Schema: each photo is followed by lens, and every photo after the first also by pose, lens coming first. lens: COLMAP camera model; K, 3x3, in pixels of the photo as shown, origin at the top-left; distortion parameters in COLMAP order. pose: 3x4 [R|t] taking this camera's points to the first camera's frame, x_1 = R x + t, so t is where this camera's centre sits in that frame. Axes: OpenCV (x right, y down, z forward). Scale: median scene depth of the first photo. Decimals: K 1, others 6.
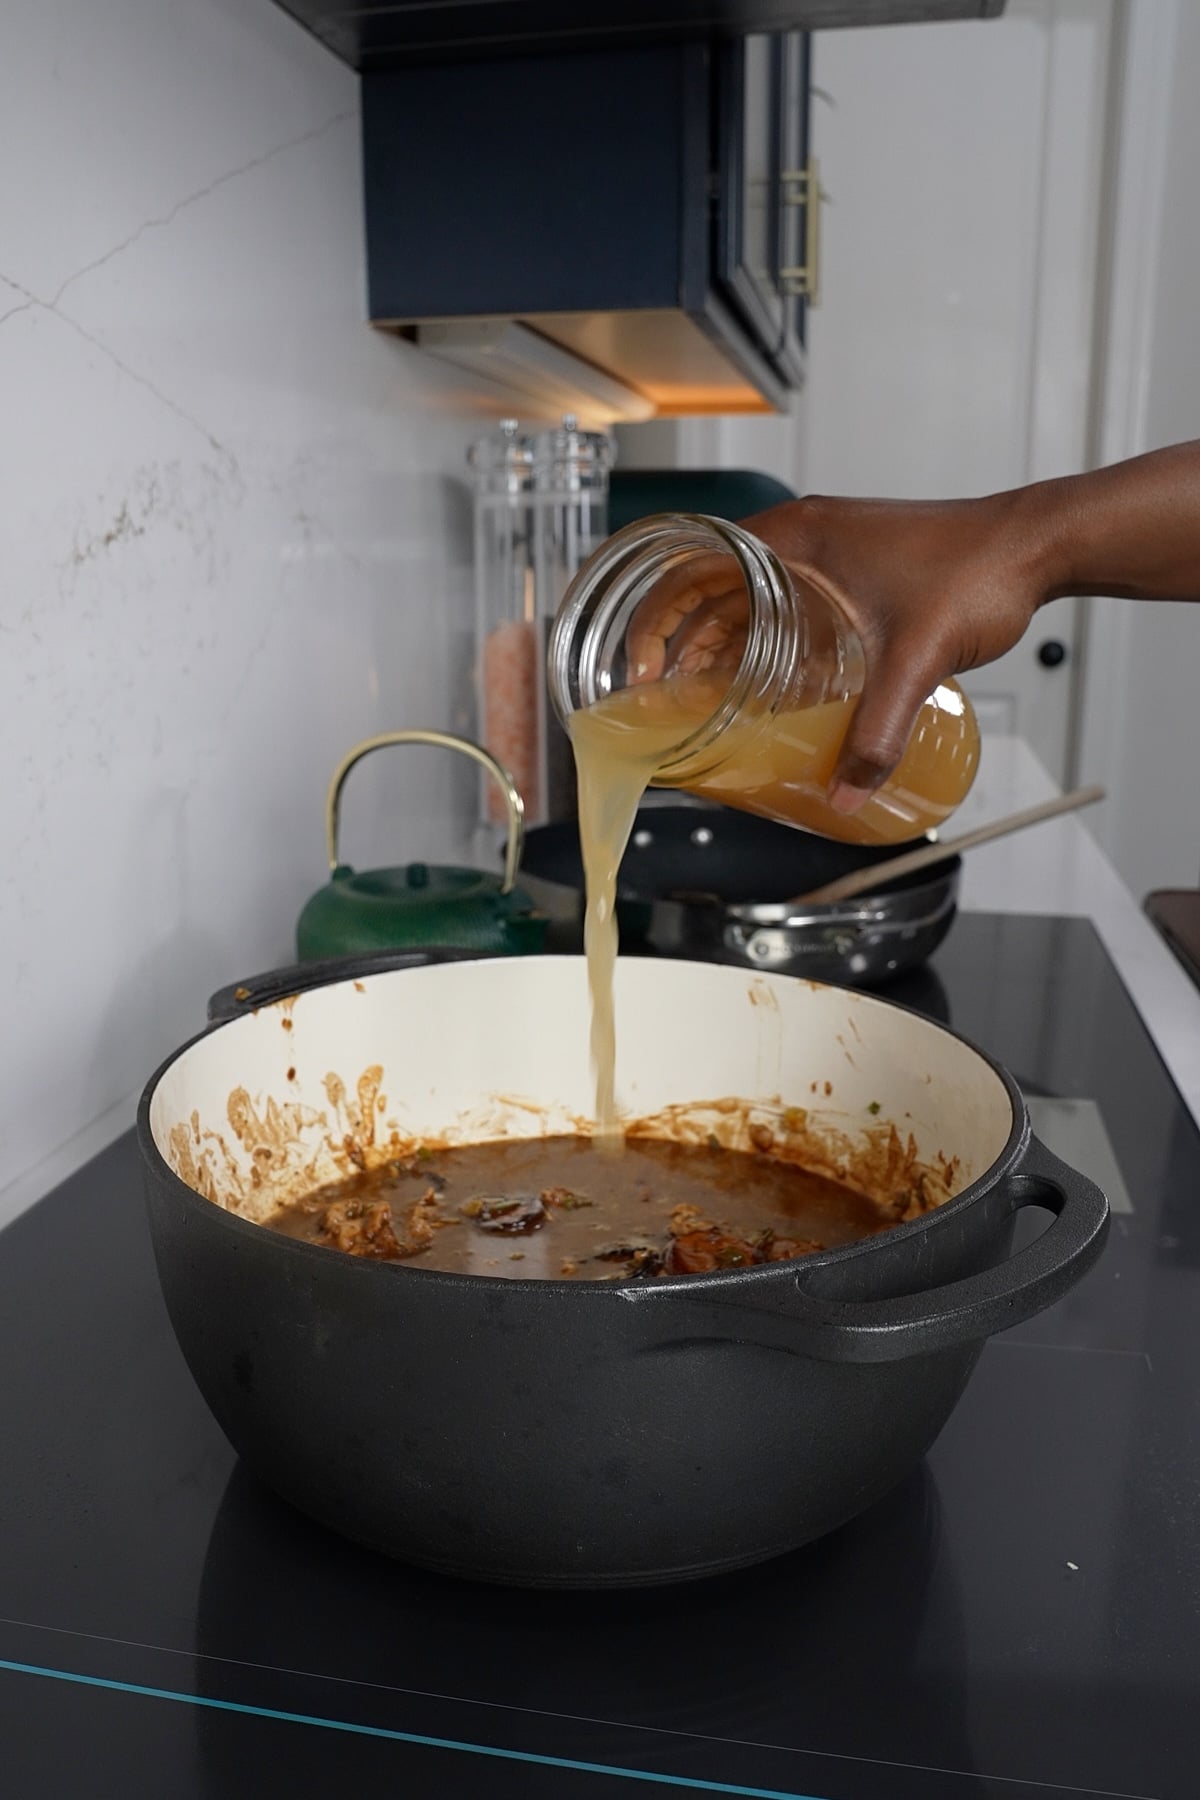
lens RADIAL K [[1638.5, 0, 600.0], [0, 1638.5, 900.0], [0, 0, 1]] dist [-0.001031, 0.003832]
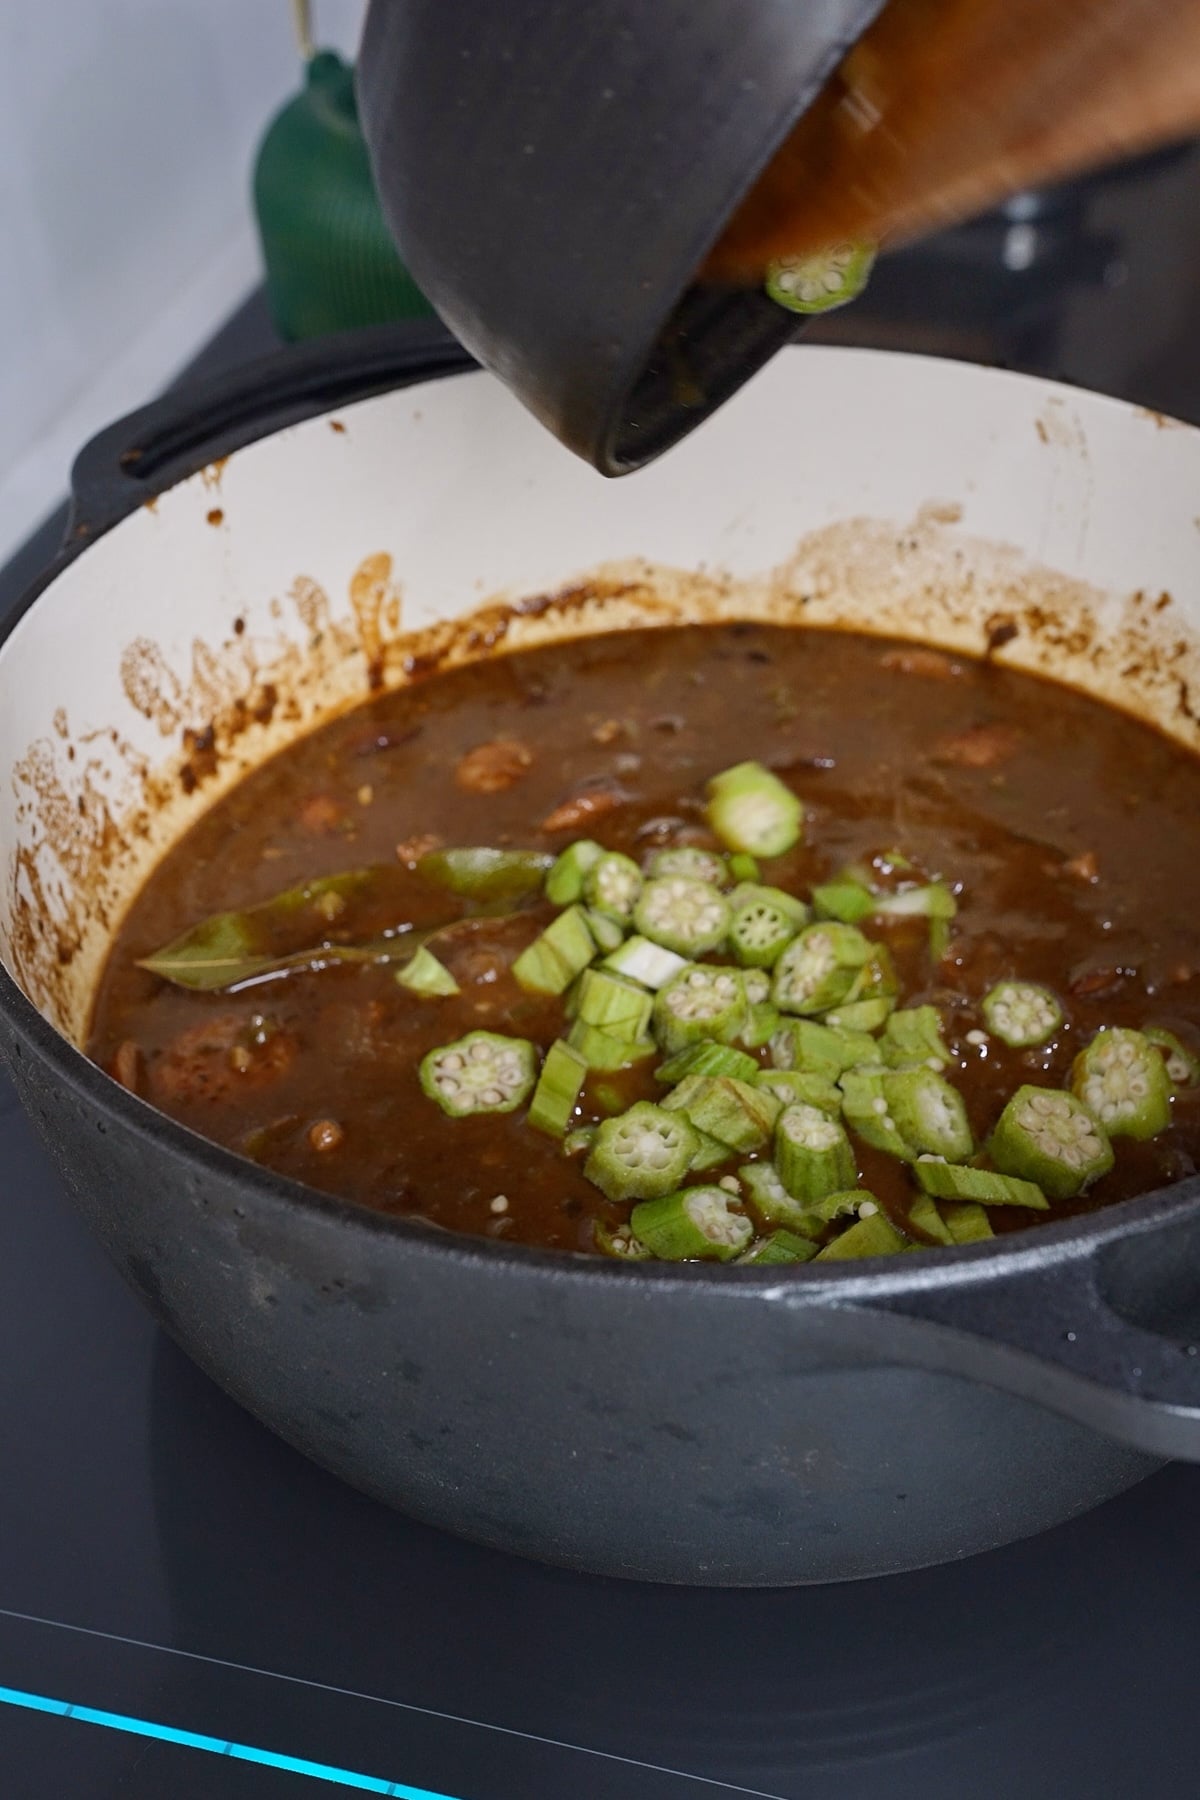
lens RADIAL K [[2190.2, 0, 600.0], [0, 2190.2, 900.0], [0, 0, 1]] dist [0.252627, 0.001182]
pose [[0.996867, 0.021676, -0.076070, 0.005436], [0.014654, 0.894464, 0.446901, -0.148209], [0.077729, -0.446615, 0.891343, 0.259255]]
